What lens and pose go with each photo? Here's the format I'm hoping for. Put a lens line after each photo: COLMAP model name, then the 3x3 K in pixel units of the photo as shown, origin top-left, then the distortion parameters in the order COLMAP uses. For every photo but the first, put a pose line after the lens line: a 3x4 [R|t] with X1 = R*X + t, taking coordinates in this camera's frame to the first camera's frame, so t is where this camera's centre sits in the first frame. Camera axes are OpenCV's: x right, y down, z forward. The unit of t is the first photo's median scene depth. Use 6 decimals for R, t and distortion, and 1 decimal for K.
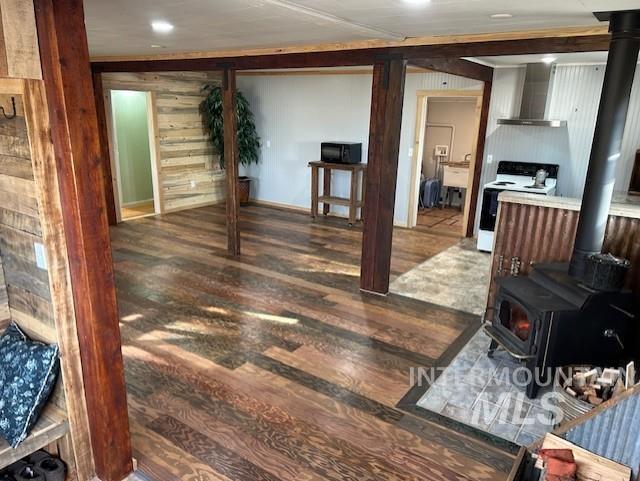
lens RADIAL K [[478.7, 0, 324.2], [0, 478.7, 242.3], [0, 0, 1]] dist [0.063403, -0.067378]
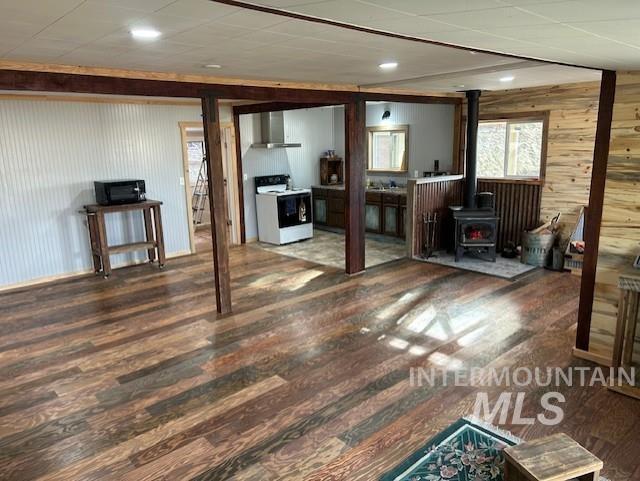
lens RADIAL K [[478.7, 0, 324.3], [0, 478.7, 237.9], [0, 0, 1]] dist [0.063403, -0.067378]
pose [[0.224547, -0.226769, 0.947710, -1.217975], [0.293369, 0.943157, 0.156170, -0.234703], [-0.929254, 0.242961, 0.278310, 0.751671]]
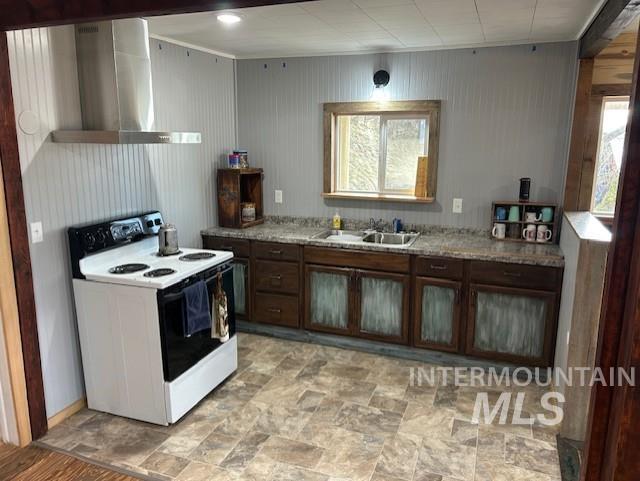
lens RADIAL K [[478.7, 0, 322.8], [0, 478.7, 235.2], [0, 0, 1]] dist [0.063403, -0.067378]
pose [[-0.230530, -0.224664, 0.946775, -0.129793], [0.252400, 0.925874, 0.281161, -0.331248], [-0.939761, 0.303781, -0.156737, 1.254439]]
